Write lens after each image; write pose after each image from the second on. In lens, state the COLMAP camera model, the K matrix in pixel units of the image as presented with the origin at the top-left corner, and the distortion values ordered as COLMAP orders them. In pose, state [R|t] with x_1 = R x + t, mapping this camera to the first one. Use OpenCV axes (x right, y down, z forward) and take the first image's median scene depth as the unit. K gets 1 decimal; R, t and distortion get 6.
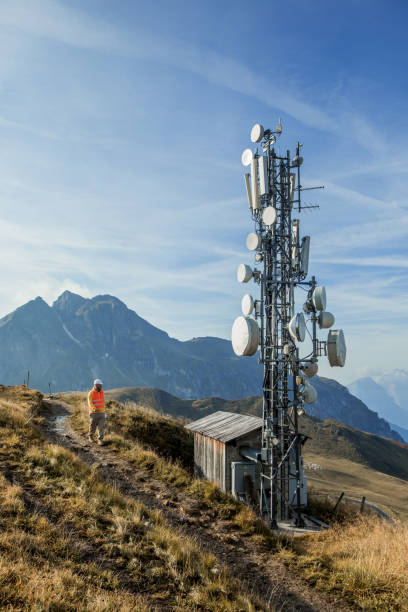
lens RADIAL K [[563.8, 0, 197.9], [0, 563.8, 305.1], [0, 0, 1]] dist [-0.035228, 0.000000]
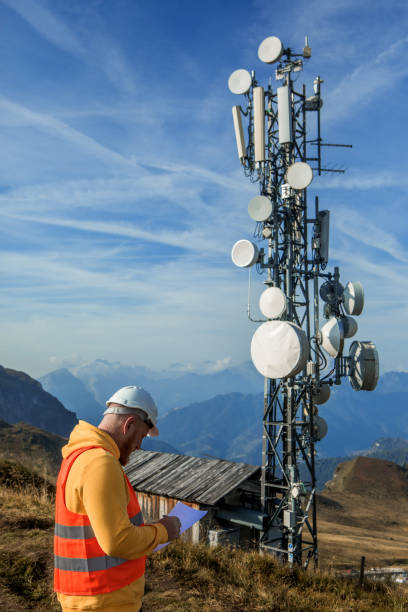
lens RADIAL K [[700.1, 0, 197.7], [0, 700.1, 298.1], [0, 0, 1]] dist [-0.024255, 0.000000]
pose [[0.848925, 0.042034, 0.526839, -0.406941], [-0.061018, 0.997962, 0.018699, -0.015267], [-0.524979, -0.048020, 0.849759, 0.308684]]
